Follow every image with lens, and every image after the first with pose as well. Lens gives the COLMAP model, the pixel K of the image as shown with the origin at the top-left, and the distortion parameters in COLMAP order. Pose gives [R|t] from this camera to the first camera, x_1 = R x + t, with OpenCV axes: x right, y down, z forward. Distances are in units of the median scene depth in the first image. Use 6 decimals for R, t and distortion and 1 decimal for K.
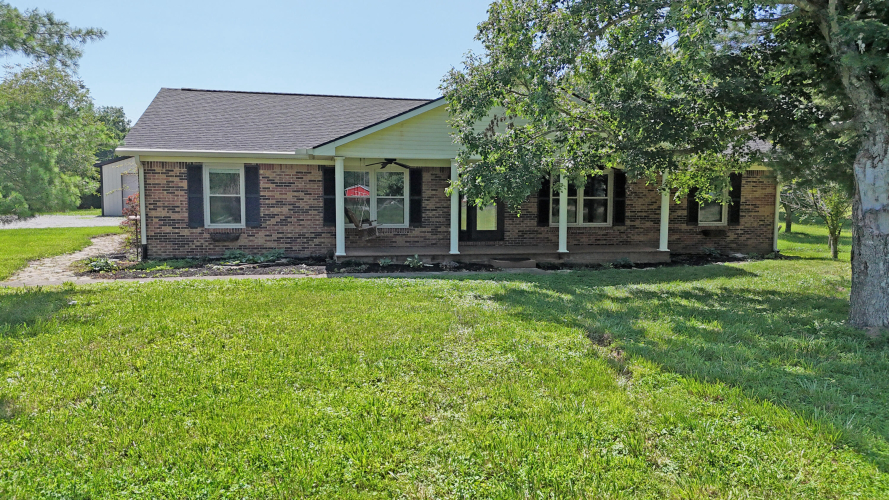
lens RADIAL K [[630.7, 0, 443.7], [0, 630.7, 251.9], [0, 0, 1]] dist [0.006138, -0.000591]
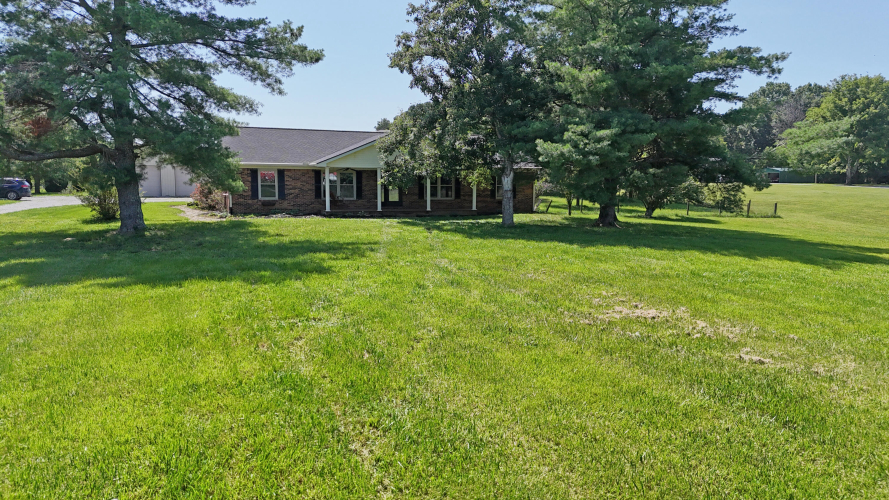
lens RADIAL K [[630.7, 0, 447.3], [0, 630.7, 250.5], [0, 0, 1]] dist [0.006138, -0.000591]
pose [[0.988569, -0.013728, 0.150146, -0.077538], [0.010247, 0.999661, 0.023932, 0.086582], [-0.150424, -0.022120, 0.988374, -1.160697]]
